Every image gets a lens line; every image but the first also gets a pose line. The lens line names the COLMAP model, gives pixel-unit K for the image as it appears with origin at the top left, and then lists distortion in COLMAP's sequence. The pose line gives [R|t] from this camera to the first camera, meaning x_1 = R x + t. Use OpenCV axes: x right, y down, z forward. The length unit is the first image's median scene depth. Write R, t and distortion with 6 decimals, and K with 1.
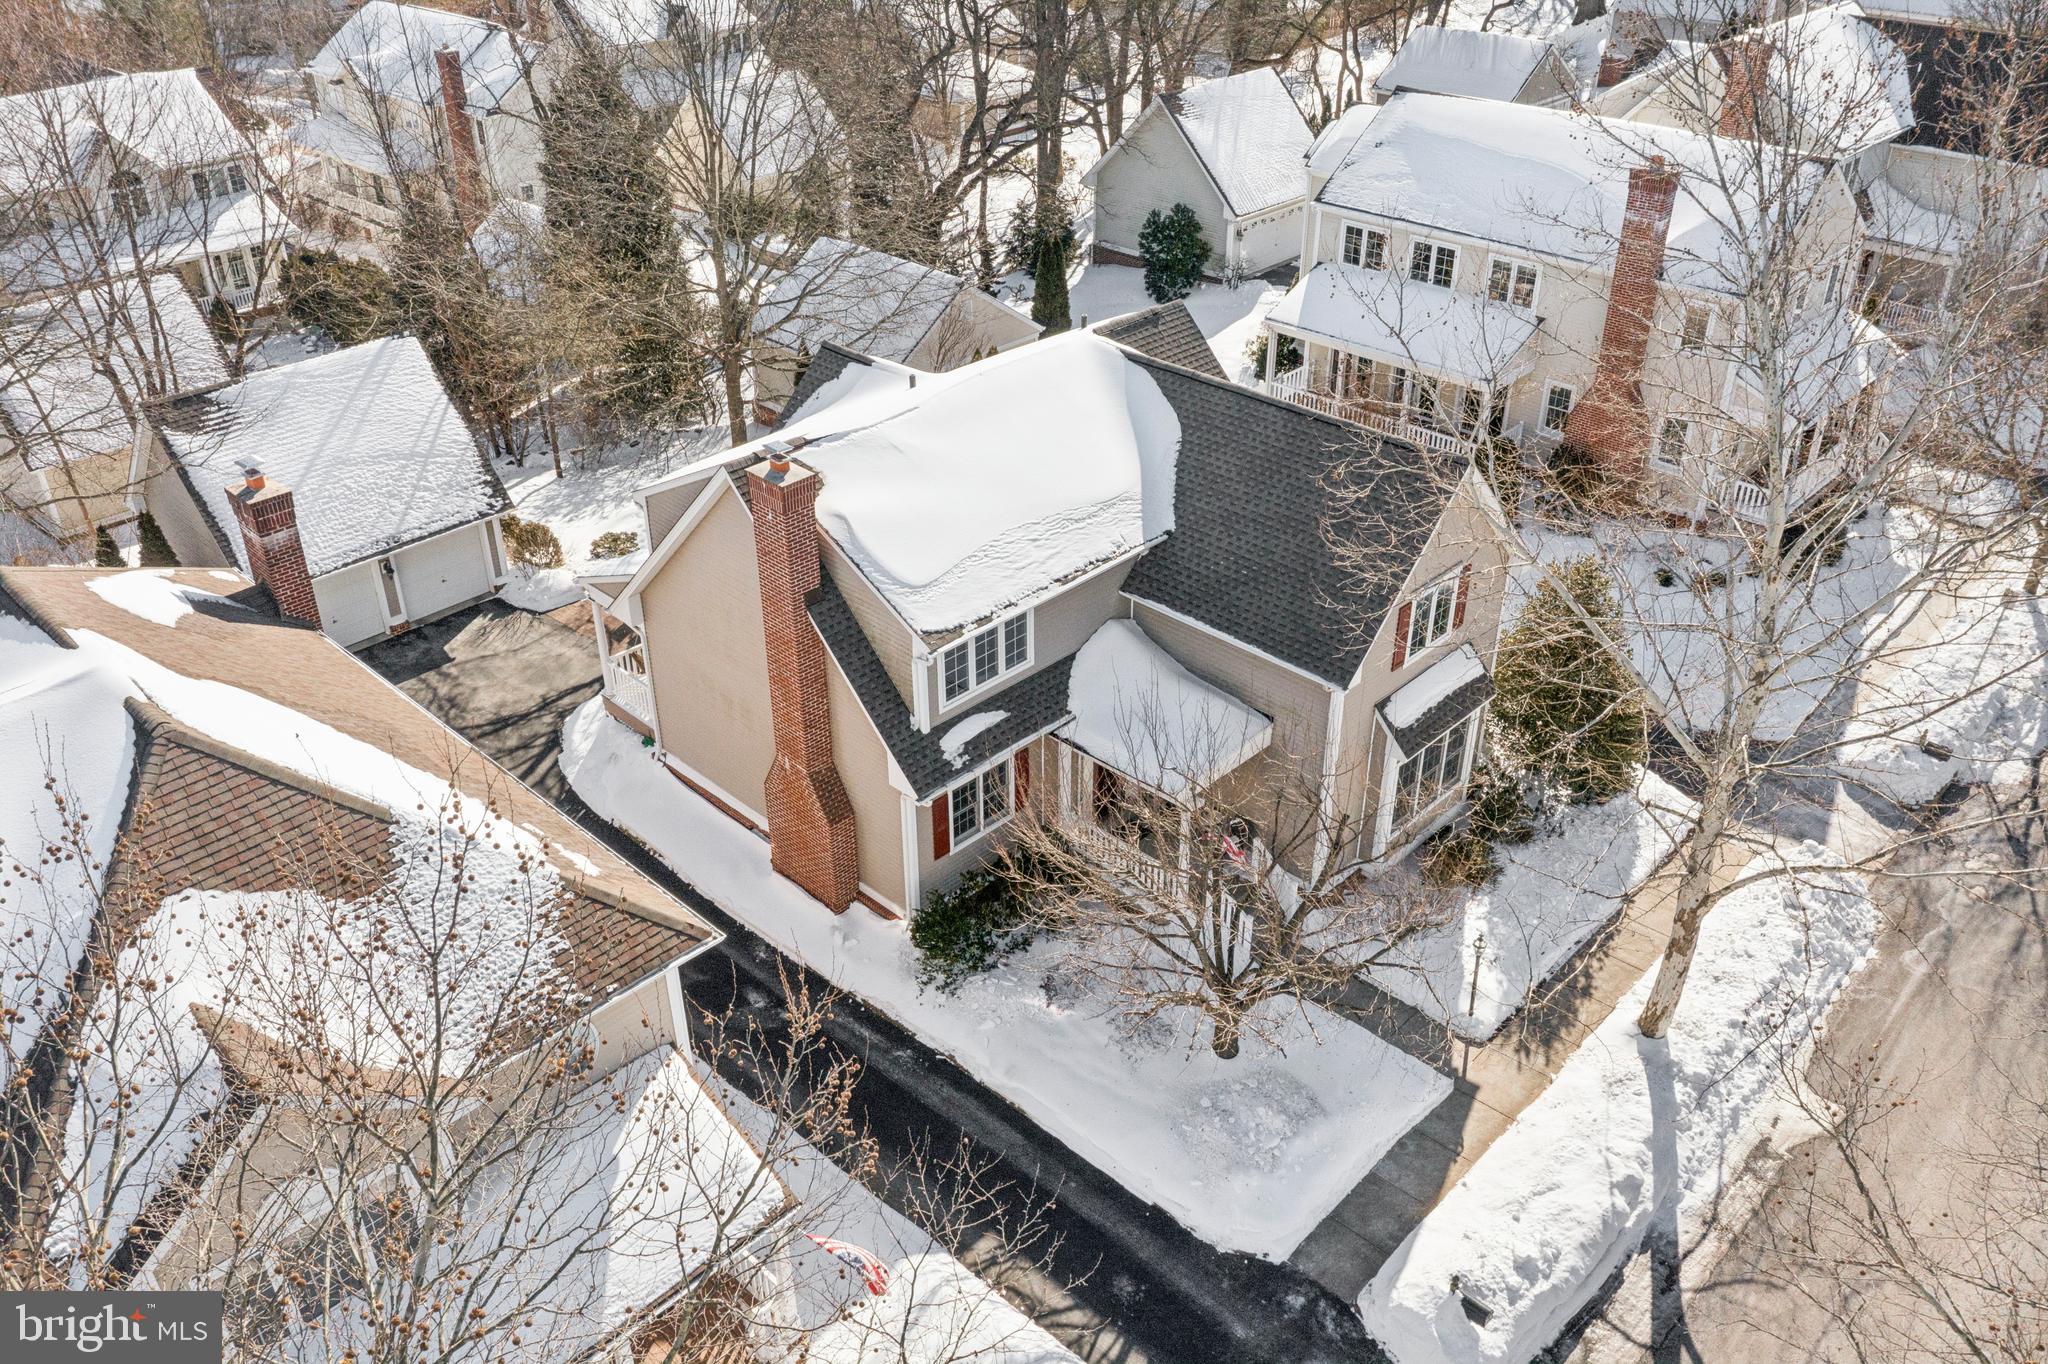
lens RADIAL K [[1651.5, 0, 1025.2], [0, 1651.5, 669.3], [0, 0, 1]] dist [-0.026859, -0.002934]
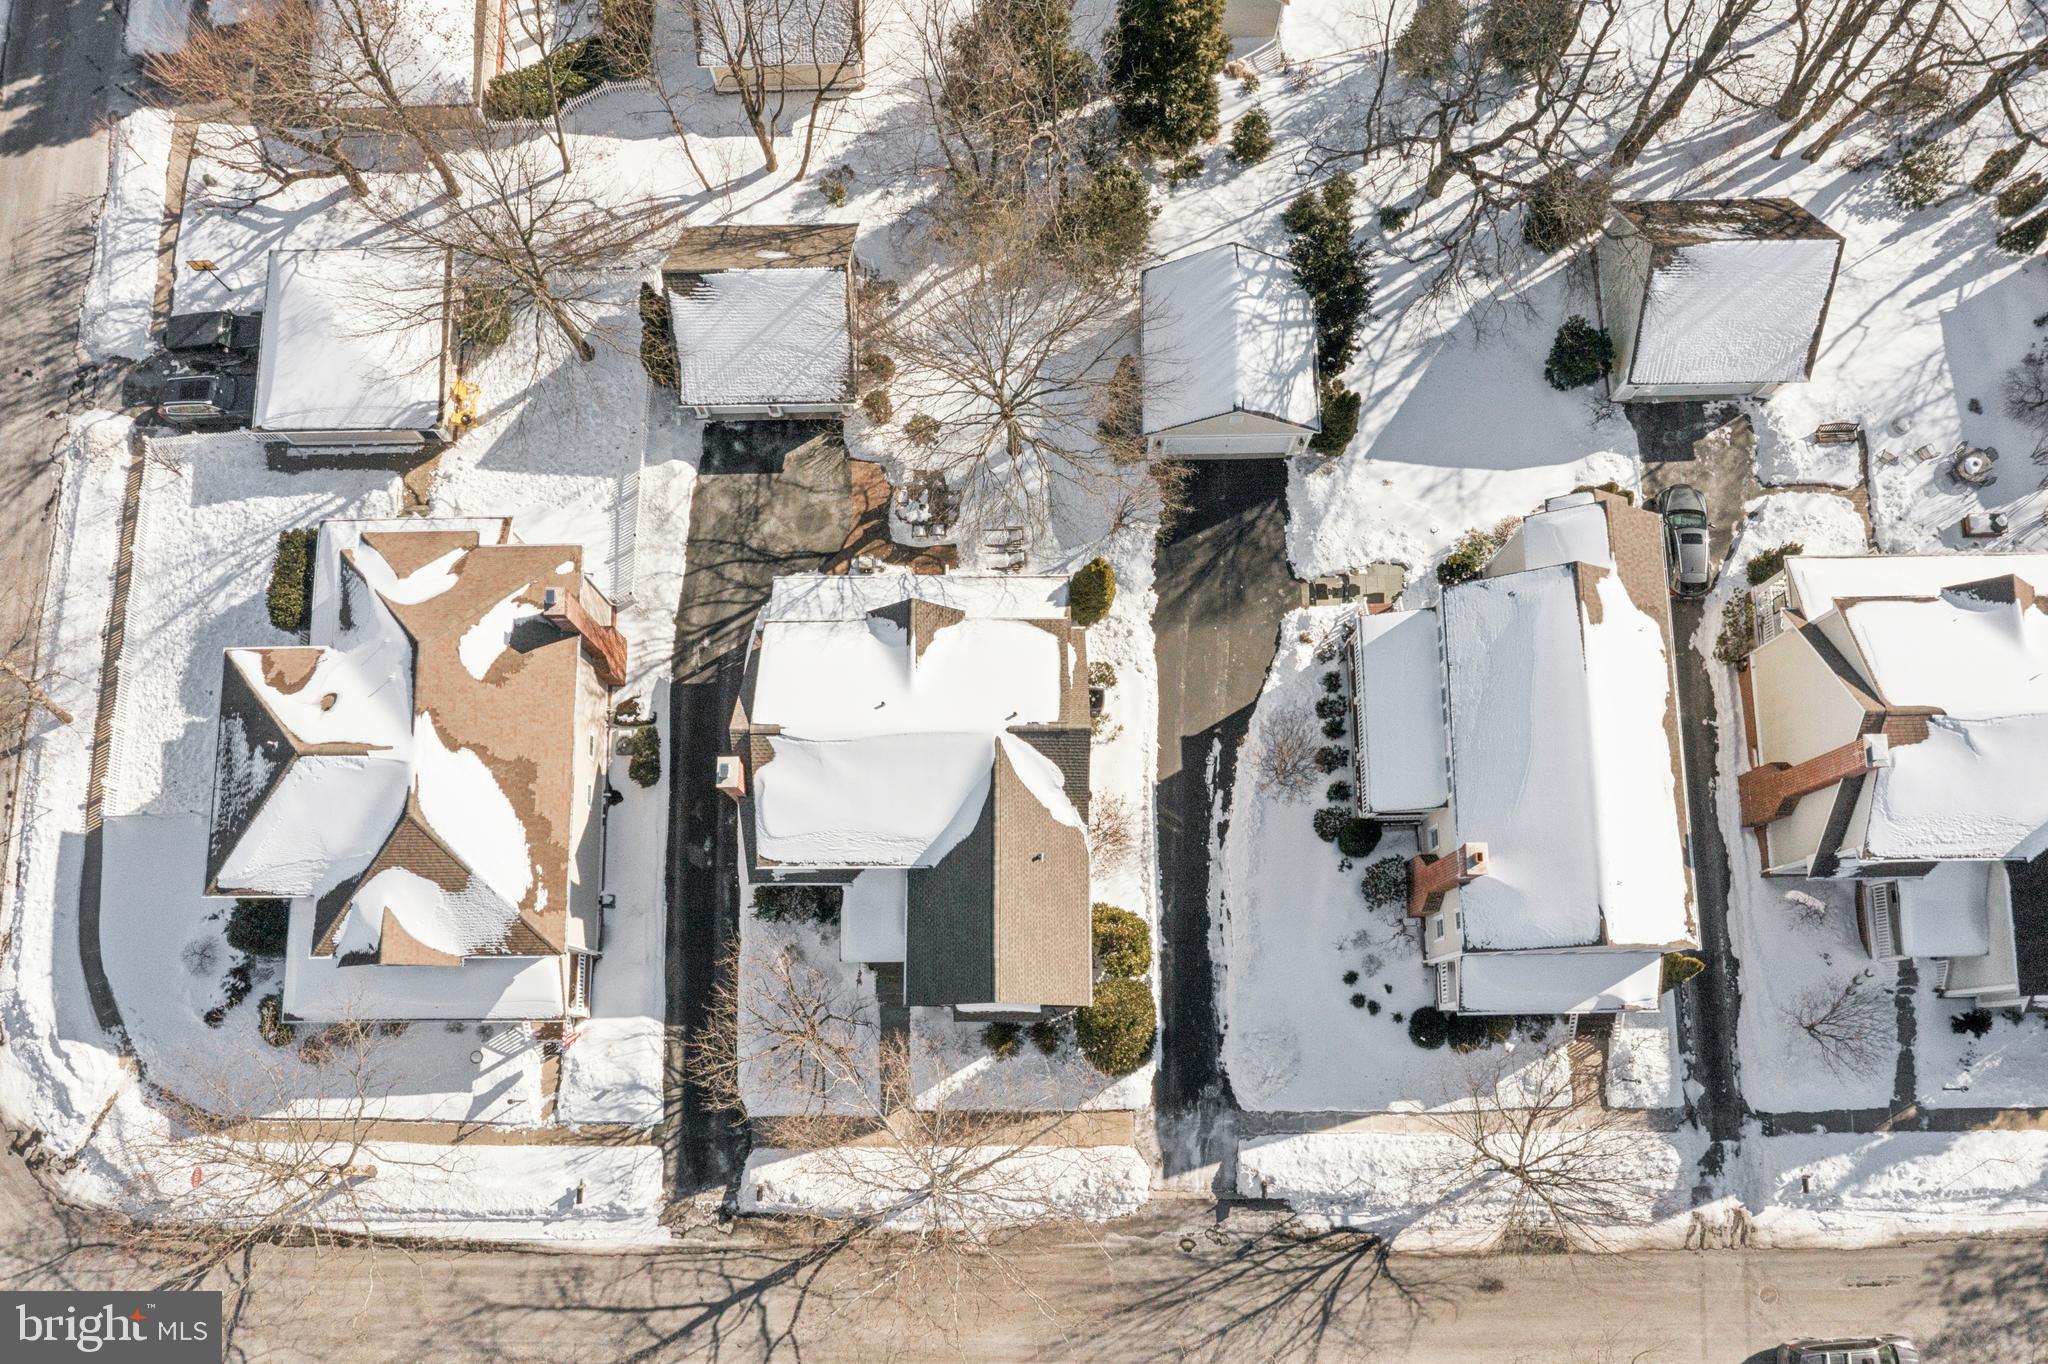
lens RADIAL K [[1699.3, 0, 984.8], [0, 1699.3, 759.4], [0, 0, 1]] dist [-0.028769, -0.016359]
pose [[0.698050, 0.698733, -0.156520, 0.354530], [-0.342204, 0.517545, 0.784247, -1.705554], [0.628986, -0.493882, 0.600381, -0.043526]]
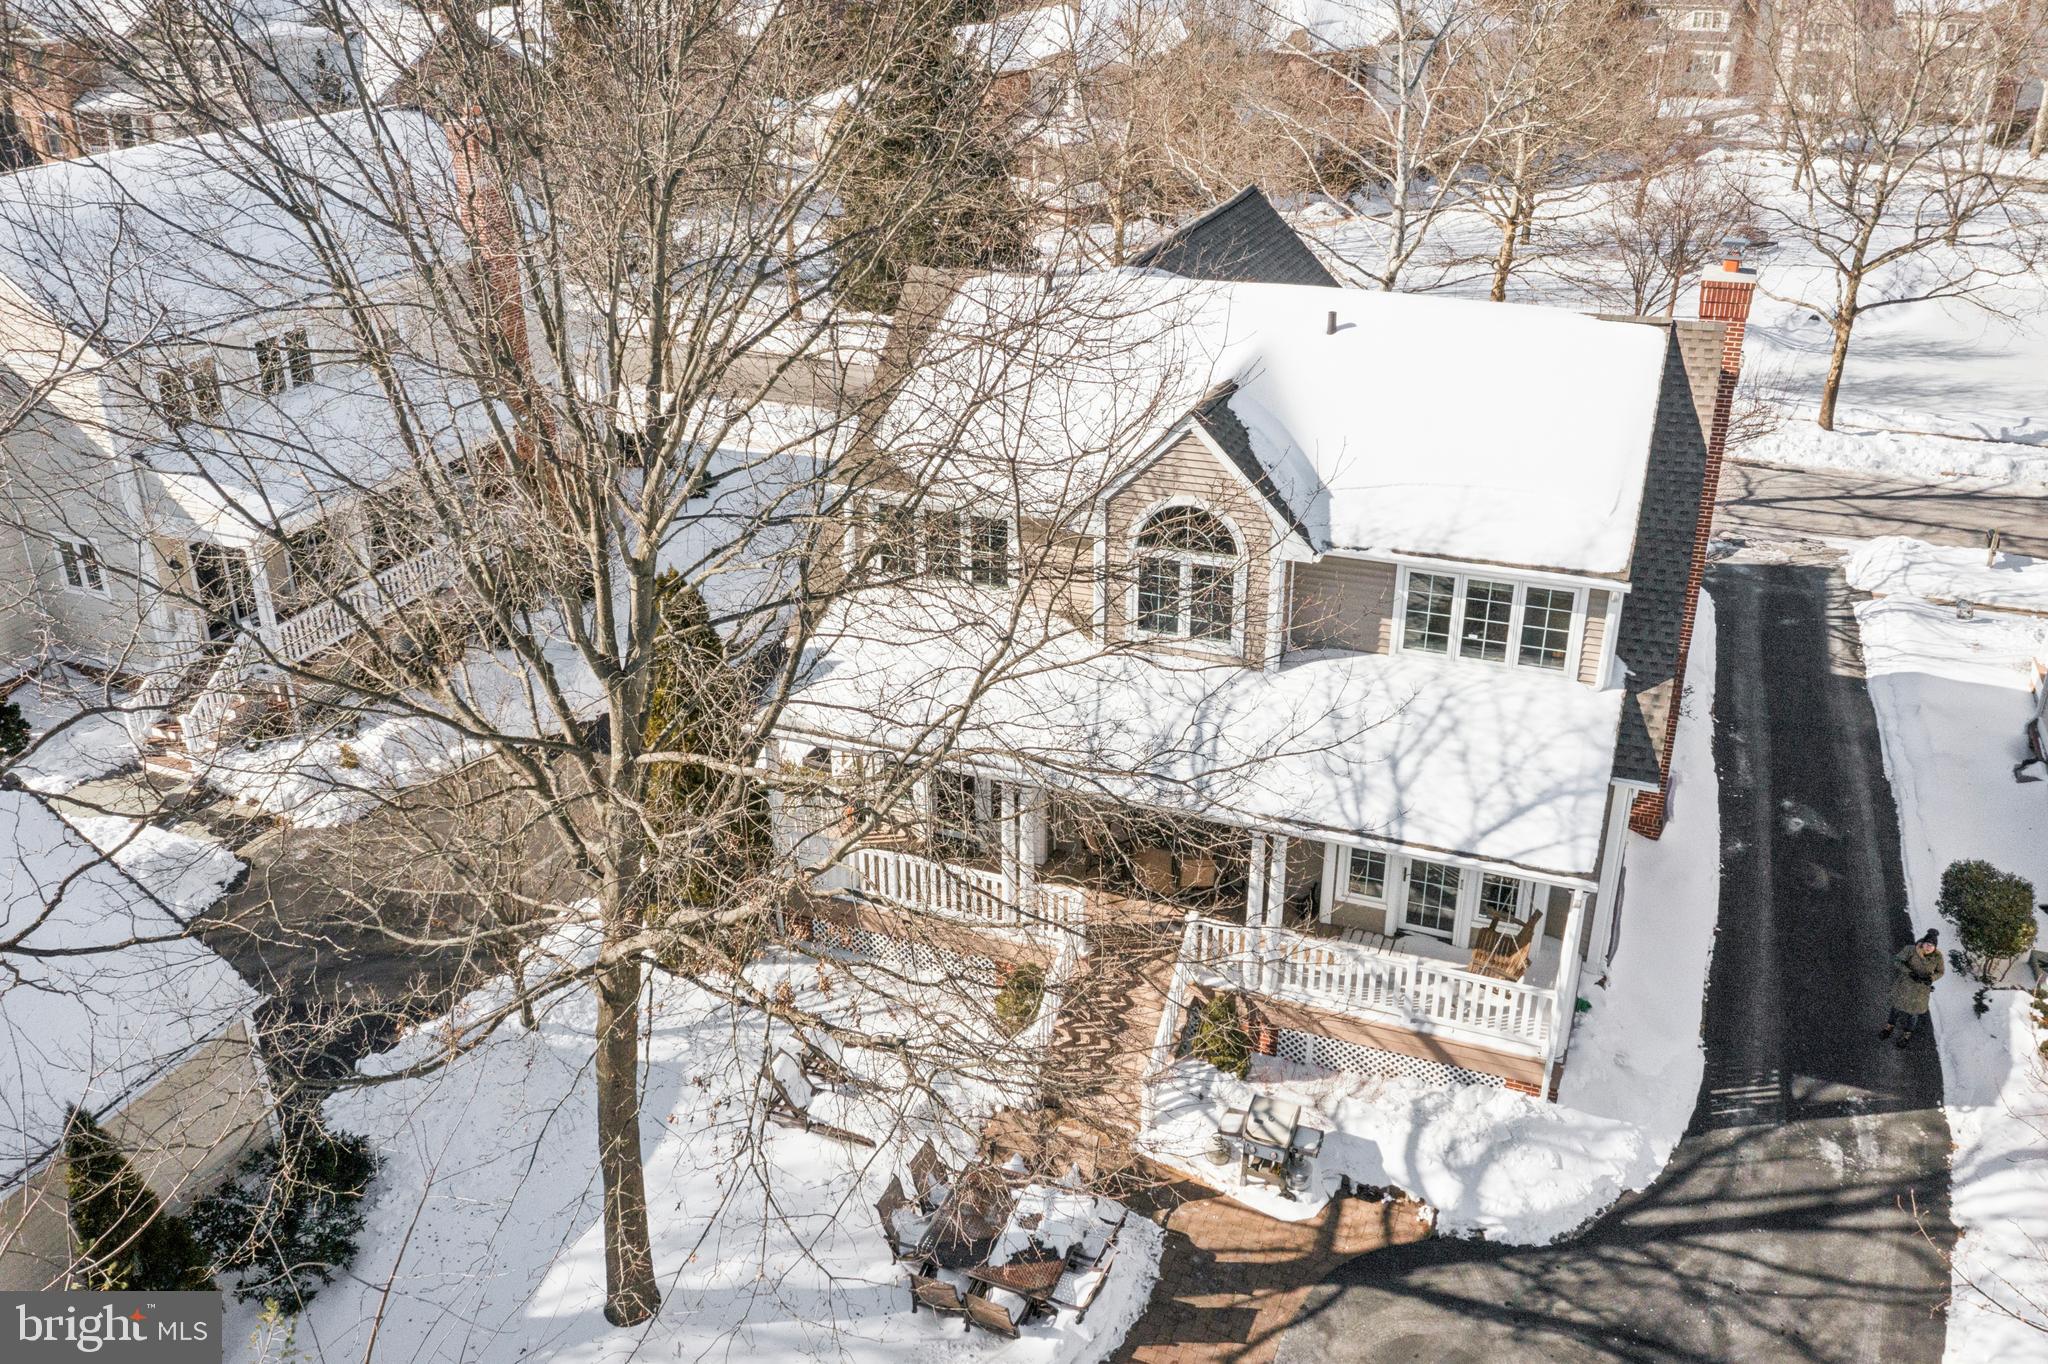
lens RADIAL K [[1637.0, 0, 1026.8], [0, 1637.0, 646.3], [0, 0, 1]] dist [-0.023891, -0.000057]
pose [[-0.379320, -0.378580, 0.844271, -0.724771], [0.487650, 0.693653, 0.530136, -0.557990], [-0.786329, 0.612800, -0.078502, 1.339229]]
